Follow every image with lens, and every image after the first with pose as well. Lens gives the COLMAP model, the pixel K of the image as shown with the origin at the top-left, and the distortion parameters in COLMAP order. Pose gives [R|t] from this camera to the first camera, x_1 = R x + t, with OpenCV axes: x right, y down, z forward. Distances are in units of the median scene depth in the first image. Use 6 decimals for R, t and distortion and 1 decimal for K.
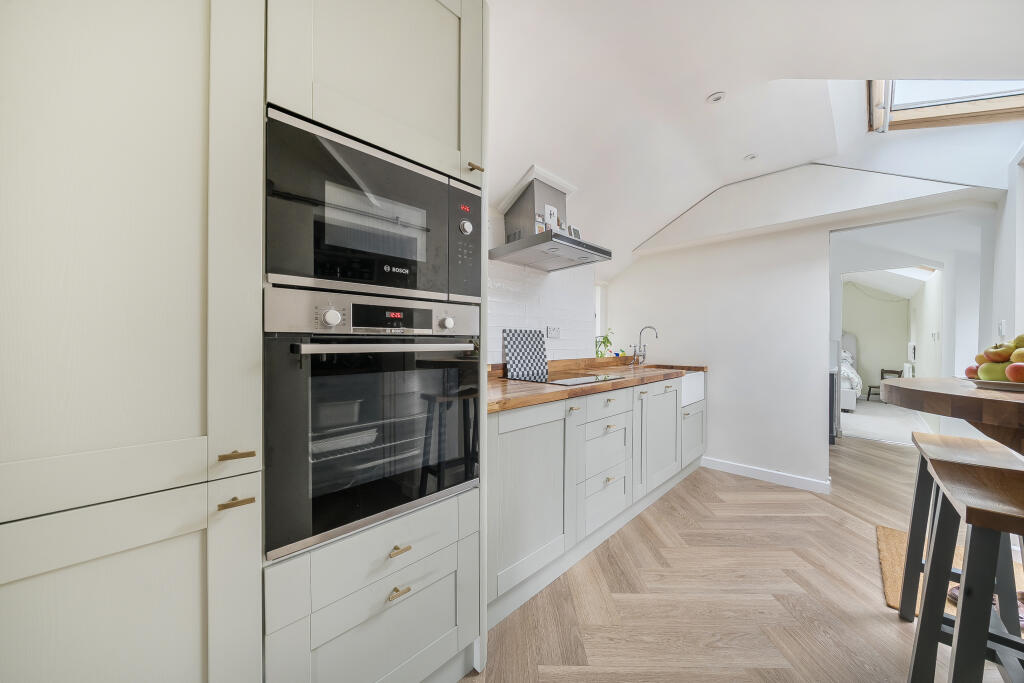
lens RADIAL K [[353.2, 0, 507.1], [0, 353.2, 343.2], [0, 0, 1]] dist [-0.003019, 0.000025]
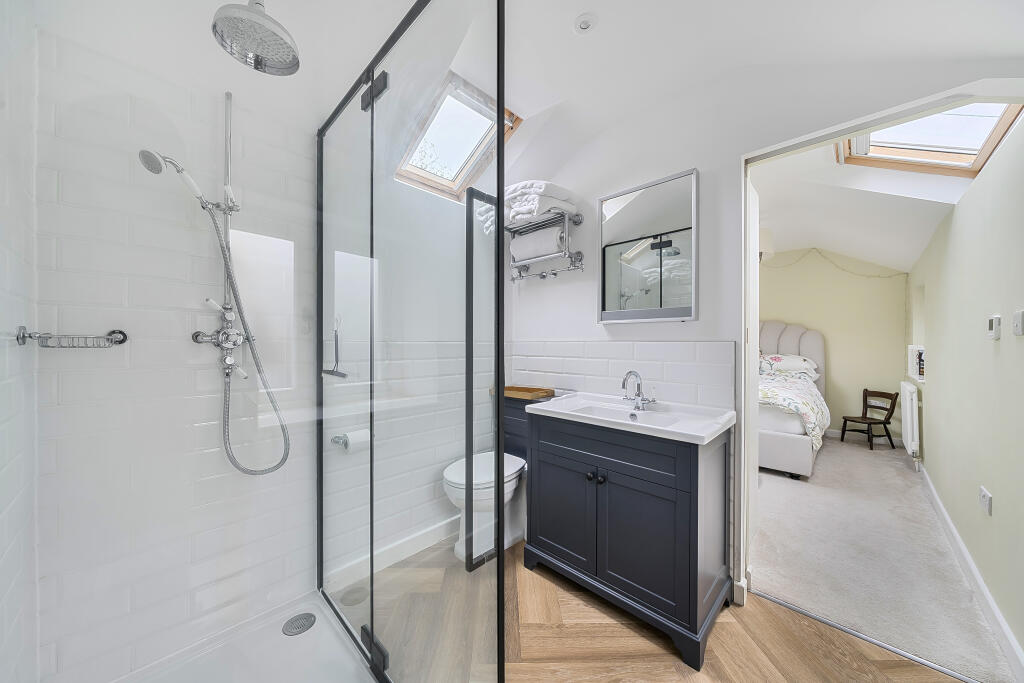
lens RADIAL K [[353.2, 0, 510.1], [0, 353.2, 340.5], [0, 0, 1]] dist [-0.003019, 0.000025]
pose [[0.999823, 0.002289, 0.018654, 0.484568], [-0.002022, 0.999895, -0.014316, -0.000127], [-0.018685, 0.014276, 0.999724, 0.441340]]
